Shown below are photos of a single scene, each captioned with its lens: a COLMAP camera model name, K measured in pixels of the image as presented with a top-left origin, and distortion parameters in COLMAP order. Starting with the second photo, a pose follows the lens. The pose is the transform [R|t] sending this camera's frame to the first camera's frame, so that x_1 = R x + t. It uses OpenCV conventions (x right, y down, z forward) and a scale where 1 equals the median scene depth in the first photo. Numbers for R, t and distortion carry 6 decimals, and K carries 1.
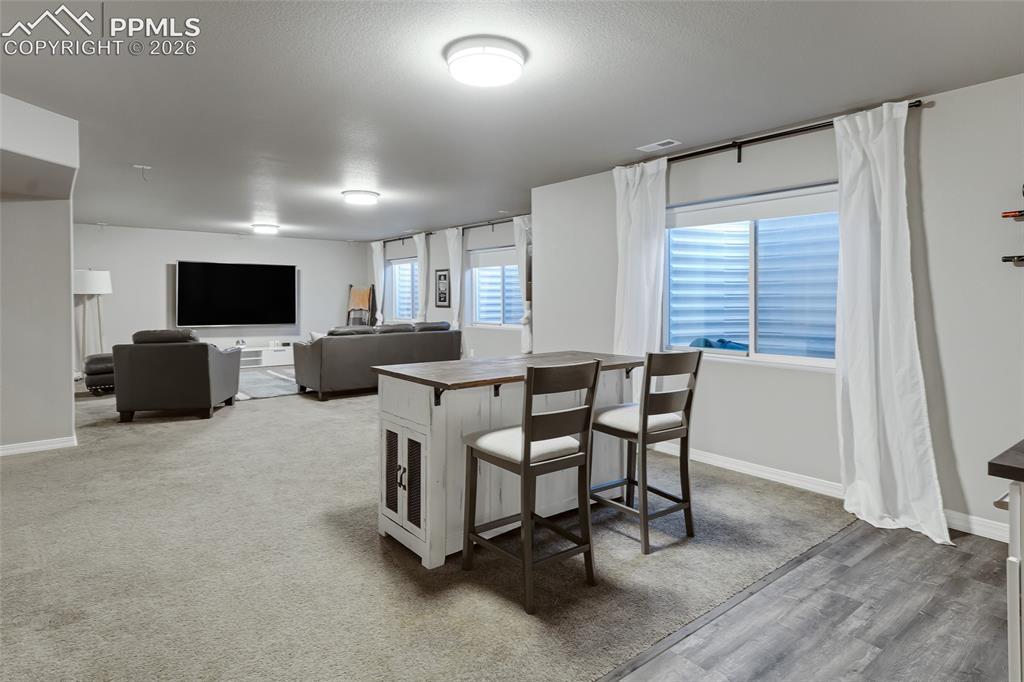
lens RADIAL K [[552.5, 0, 511.0], [0, 552.5, 320.3], [0, 0, 1]] dist [0.033508, 0.000137]
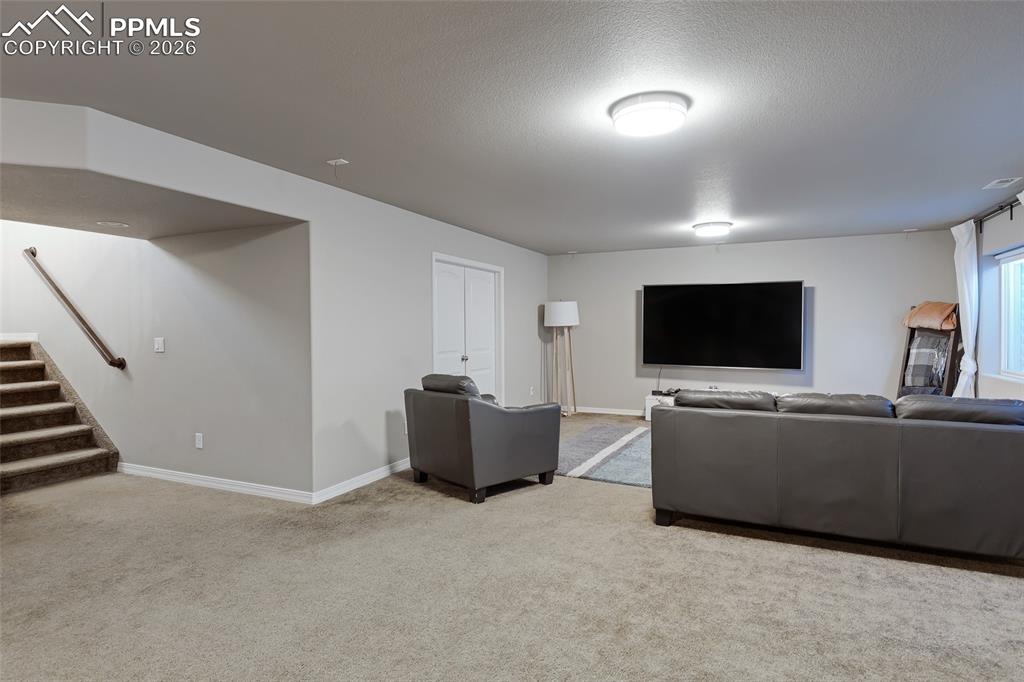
lens RADIAL K [[552.5, 0, 511.0], [0, 552.5, 320.3], [0, 0, 1]] dist [0.033508, 0.000137]
pose [[0.437685, -0.009689, -0.899076, 0.055842], [-0.032747, 0.999107, -0.026709, -0.022540], [0.898532, 0.041132, 0.436977, 0.402364]]
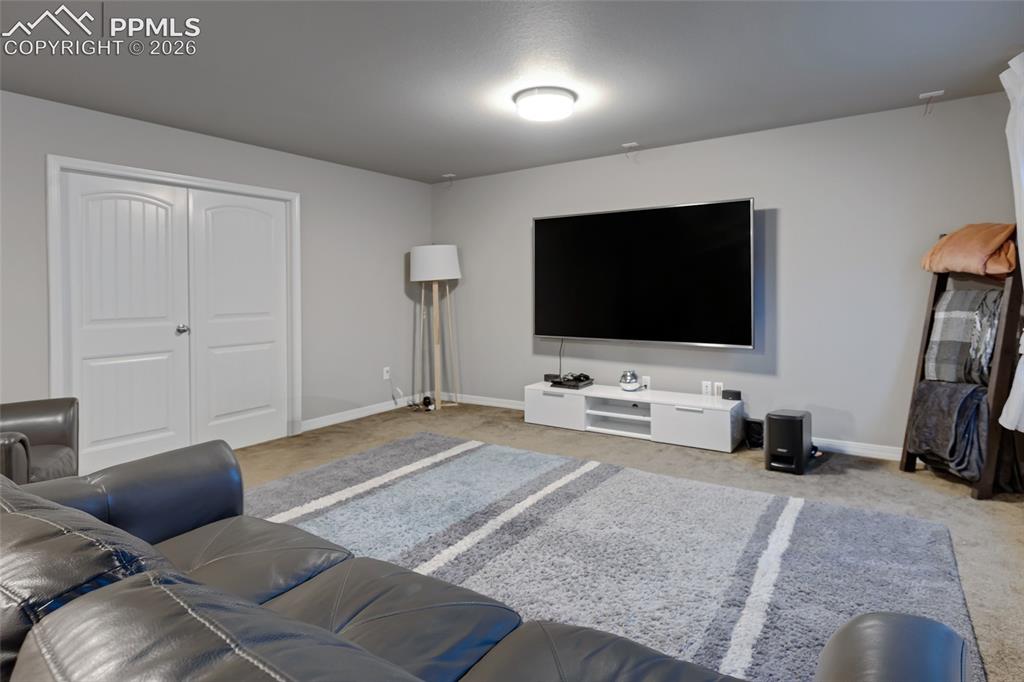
lens RADIAL K [[559.4, 0, 512.6], [0, 559.4, 284.1], [0, 0, 1]] dist [0.000547, -0.000583]
pose [[0.297857, -0.011844, -0.954537, -0.063056], [-0.026272, 0.999443, -0.020599, -0.024951], [0.954249, 0.031213, 0.297379, 0.727595]]
